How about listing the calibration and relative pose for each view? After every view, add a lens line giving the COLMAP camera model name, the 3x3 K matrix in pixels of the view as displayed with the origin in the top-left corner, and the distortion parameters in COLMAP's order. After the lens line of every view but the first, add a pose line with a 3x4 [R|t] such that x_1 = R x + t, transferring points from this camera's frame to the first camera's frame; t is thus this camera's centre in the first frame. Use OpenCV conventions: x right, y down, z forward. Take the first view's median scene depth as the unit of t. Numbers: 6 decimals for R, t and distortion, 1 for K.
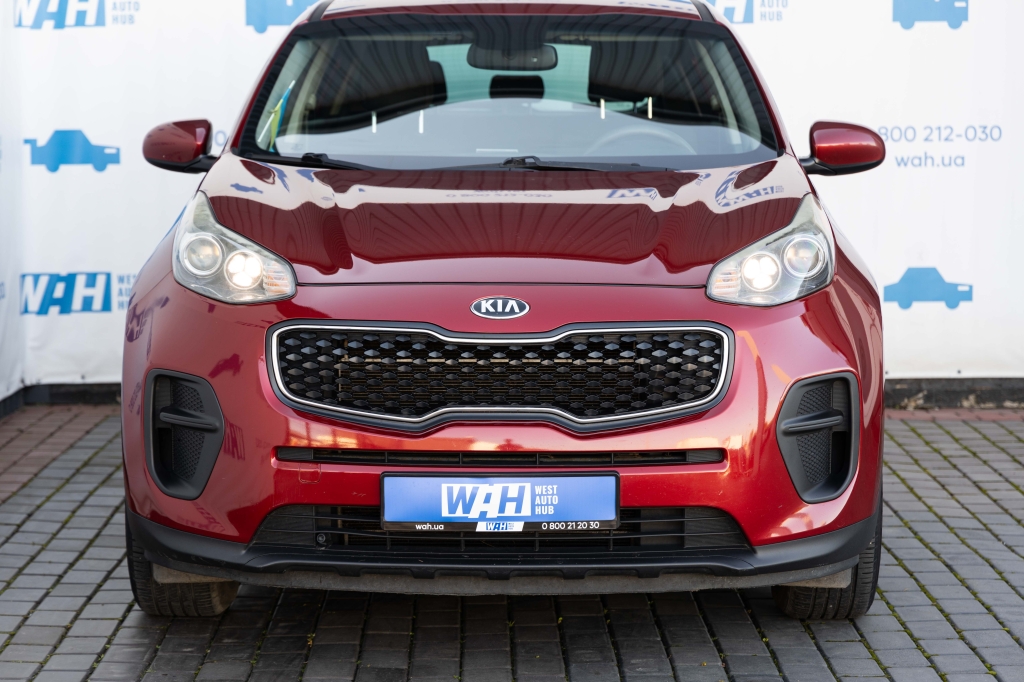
lens RADIAL K [[2537.8, 0, 505.9], [0, 2537.8, 349.0], [0, 0, 1]] dist [-0.028010, 0.000000]
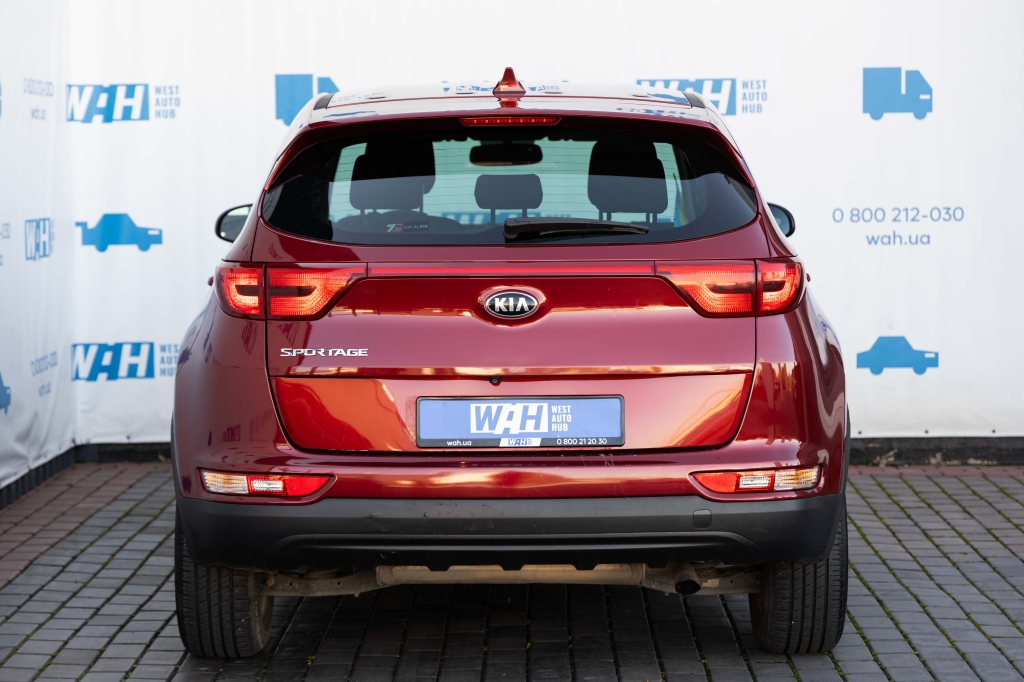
lens RADIAL K [[2537.8, 0, 517.2], [0, 2537.8, 337.6], [0, 0, 1]] dist [-0.028010, 0.000000]
pose [[0.999729, -0.001830, -0.023223, 0.042689], [0.001112, 0.999522, -0.030886, 0.003008], [0.023269, 0.030852, 0.999253, -0.151286]]
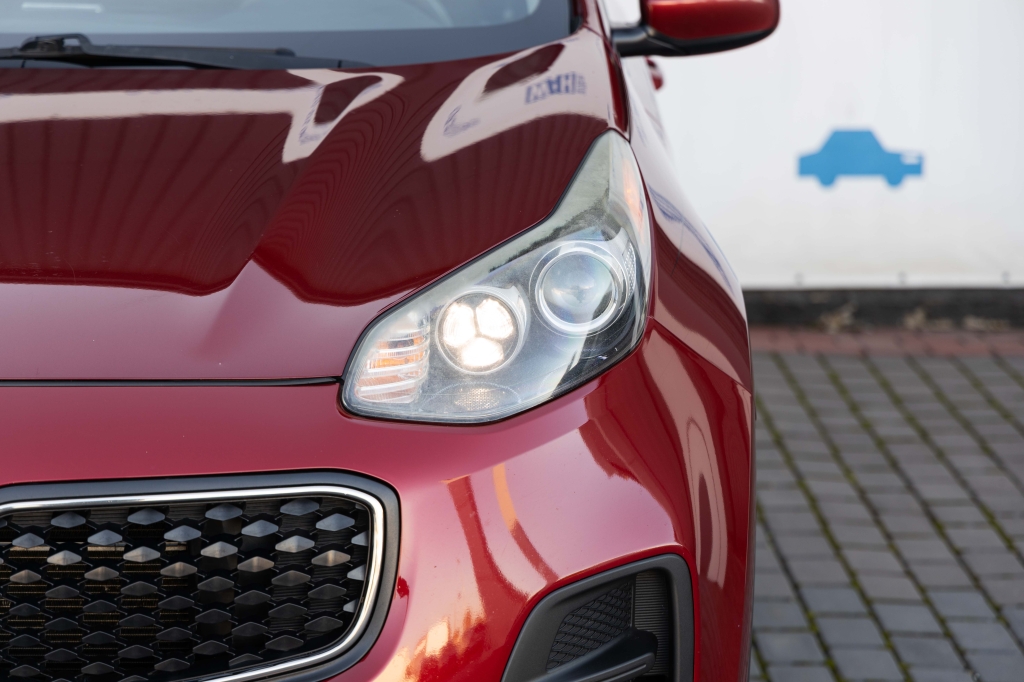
lens RADIAL K [[2537.8, 0, 511.7], [0, 2537.8, 337.1], [0, 0, 1]] dist [-0.028010, 0.000000]
pose [[0.999626, 0.003588, 0.027128, 0.080167], [-0.006112, 0.995597, 0.093542, -0.060994], [-0.026673, -0.093672, 0.995246, 0.469289]]
